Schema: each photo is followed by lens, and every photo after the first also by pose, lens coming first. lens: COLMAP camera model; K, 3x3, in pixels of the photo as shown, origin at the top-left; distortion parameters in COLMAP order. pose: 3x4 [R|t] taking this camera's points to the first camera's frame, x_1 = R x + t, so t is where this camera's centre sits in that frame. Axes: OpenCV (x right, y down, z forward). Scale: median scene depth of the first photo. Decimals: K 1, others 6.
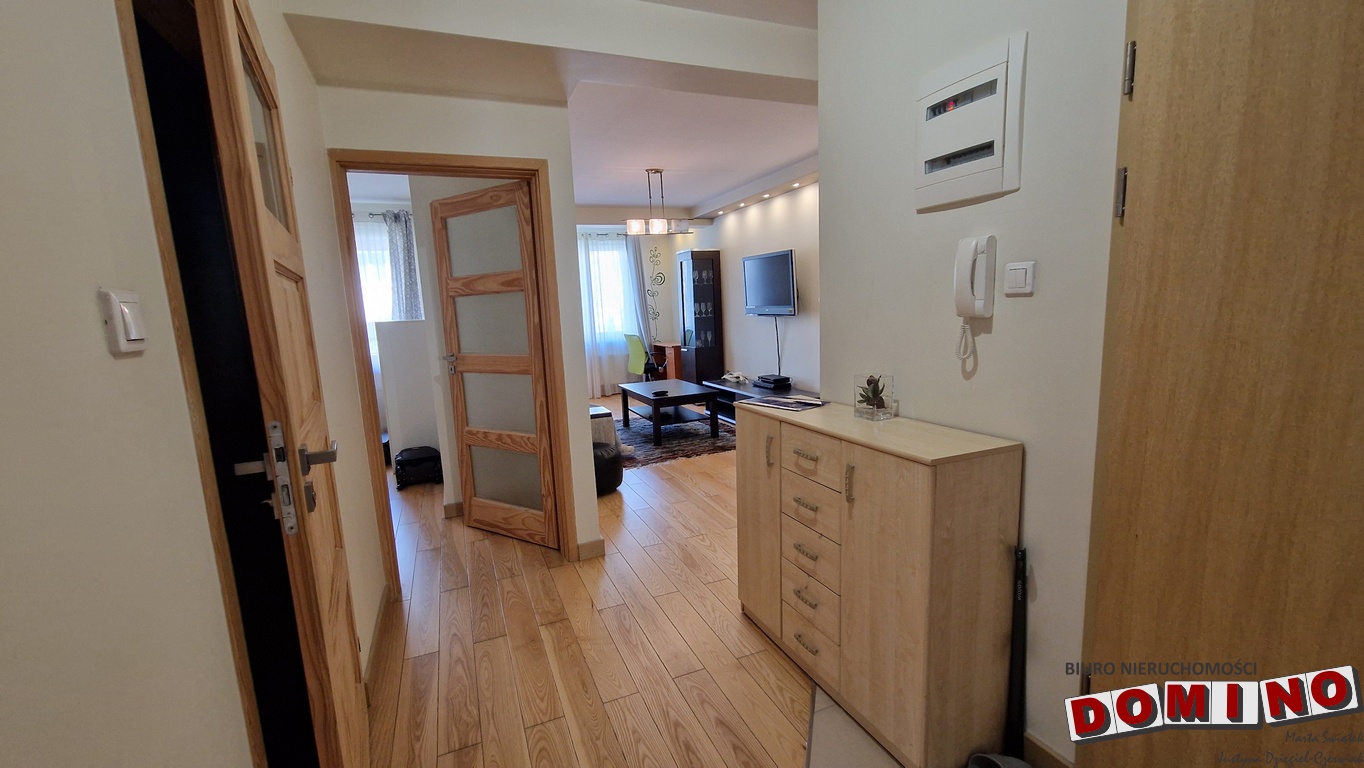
lens RADIAL K [[552.2, 0, 679.4], [0, 552.2, 387.6], [0, 0, 1]] dist [-0.002804, -0.003406]
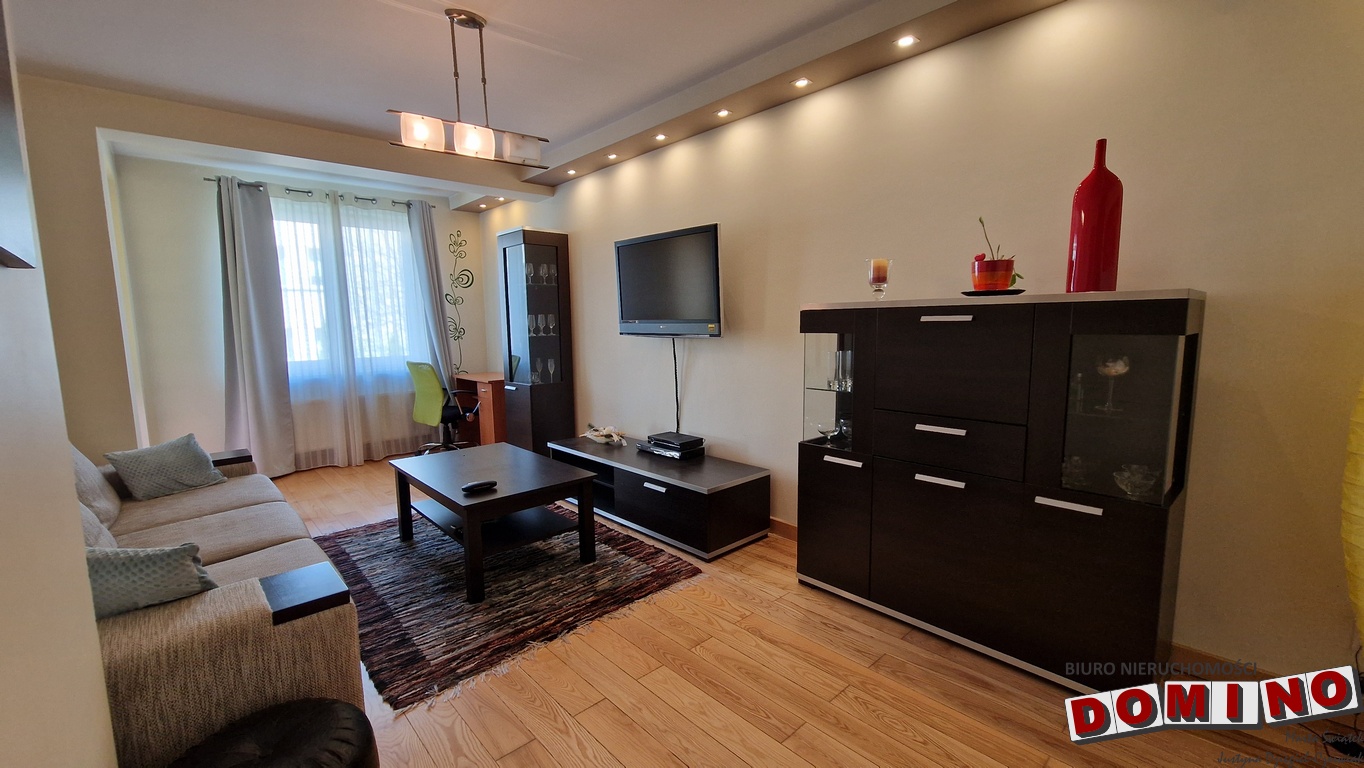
lens RADIAL K [[552.2, 0, 678.9], [0, 552.2, 388.7], [0, 0, 1]] dist [-0.002804, -0.003406]
pose [[0.940583, -0.007957, 0.339471, -0.064395], [0.022024, 0.999050, -0.037606, -0.104810], [-0.338849, 0.042848, 0.939865, 0.909594]]
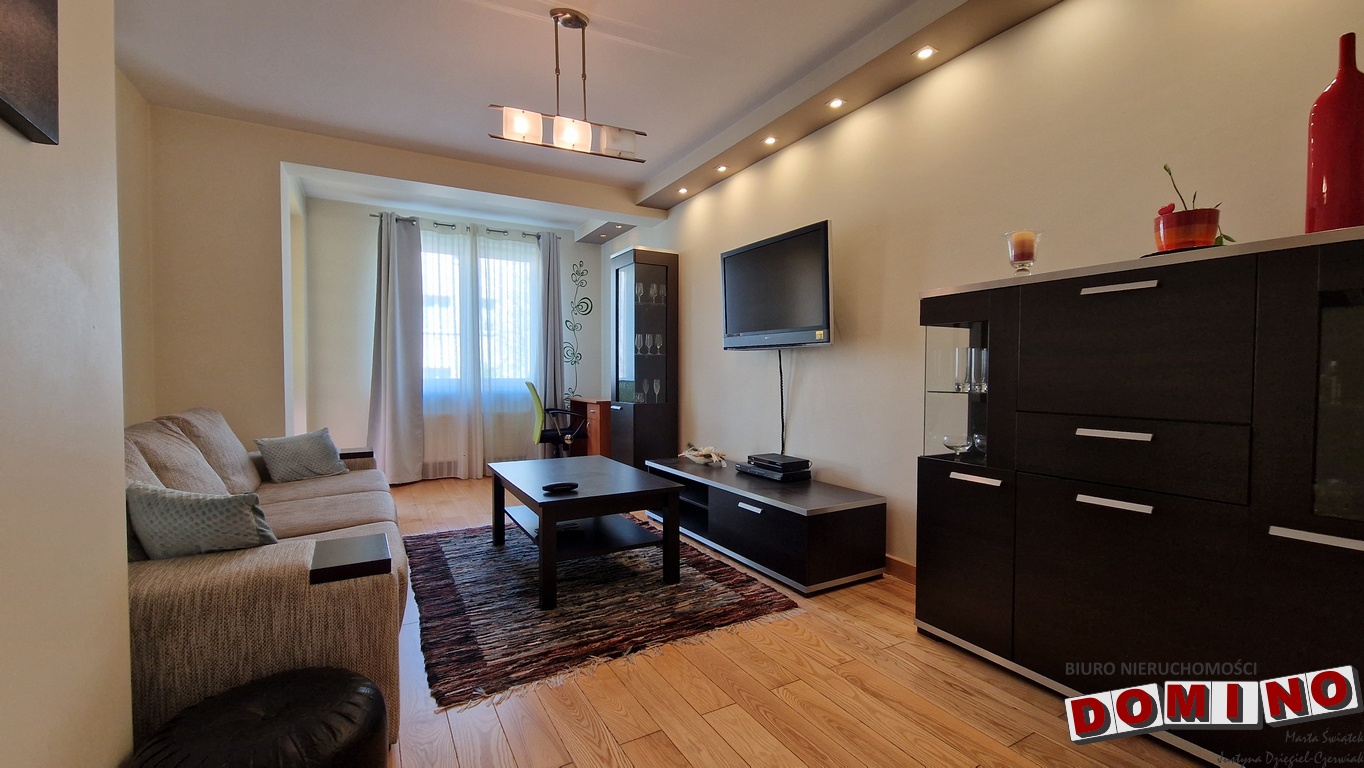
lens RADIAL K [[552.2, 0, 677.6], [0, 552.2, 389.9], [0, 0, 1]] dist [-0.002804, -0.003406]
pose [[0.992168, 0.044376, 0.116763, 0.010408], [-0.029794, 0.991861, -0.123788, -0.032955], [-0.121306, 0.119340, 0.985415, 0.986048]]
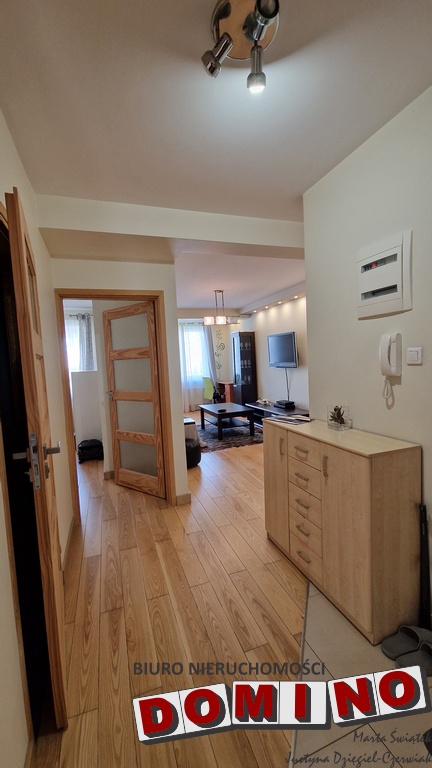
lens RADIAL K [[310.7, 0, 213.5], [0, 310.7, 379.4], [0, 0, 1]] dist [-0.004559, -0.001036]
pose [[0.998100, -0.000770, -0.061610, 0.001382], [-0.004301, 0.996611, -0.082140, -0.015341], [0.061464, 0.082249, 0.994715, -0.040228]]
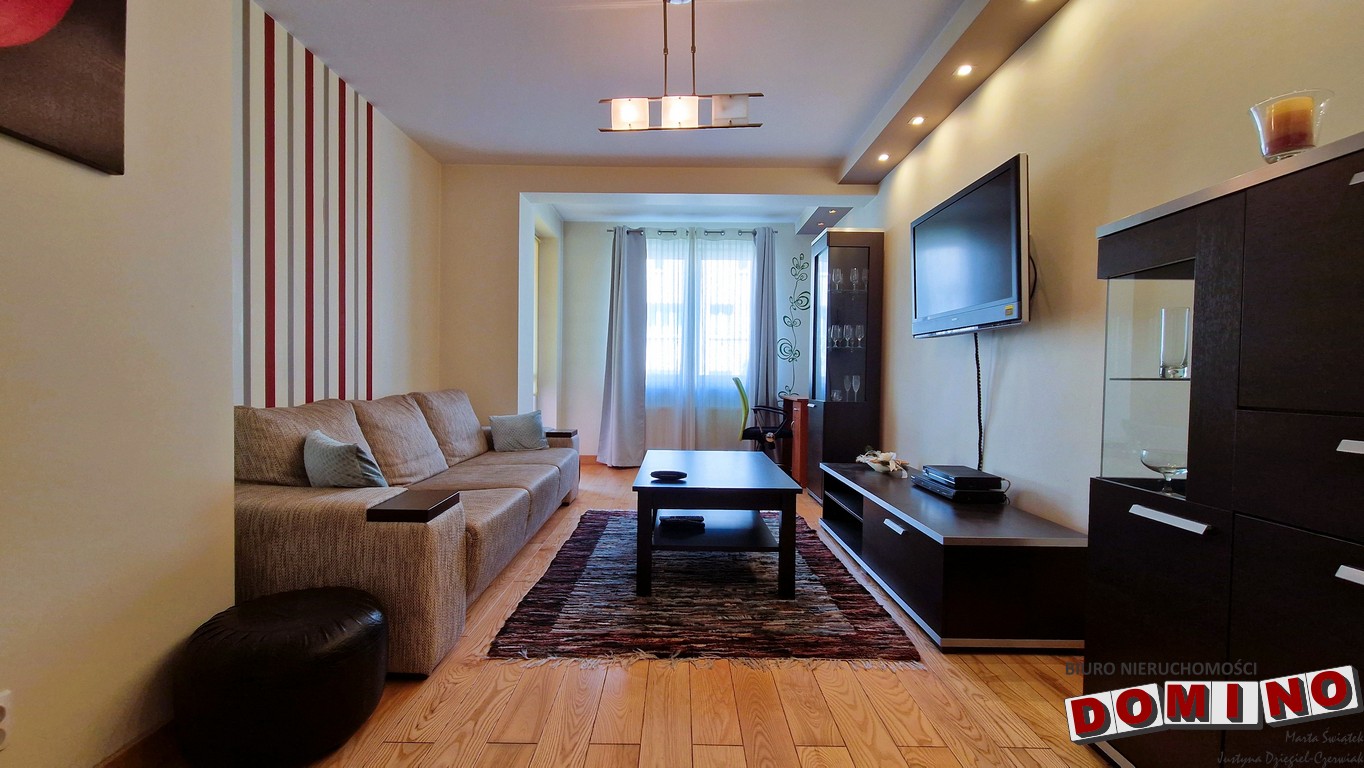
lens RADIAL K [[552.2, 0, 673.5], [0, 552.2, 389.9], [0, 0, 1]] dist [-0.002804, -0.003406]
pose [[0.917452, 0.068856, -0.391842, 0.274550], [-0.114687, 0.988872, -0.094758, -0.033405], [0.380957, 0.131875, 0.915140, 1.091344]]
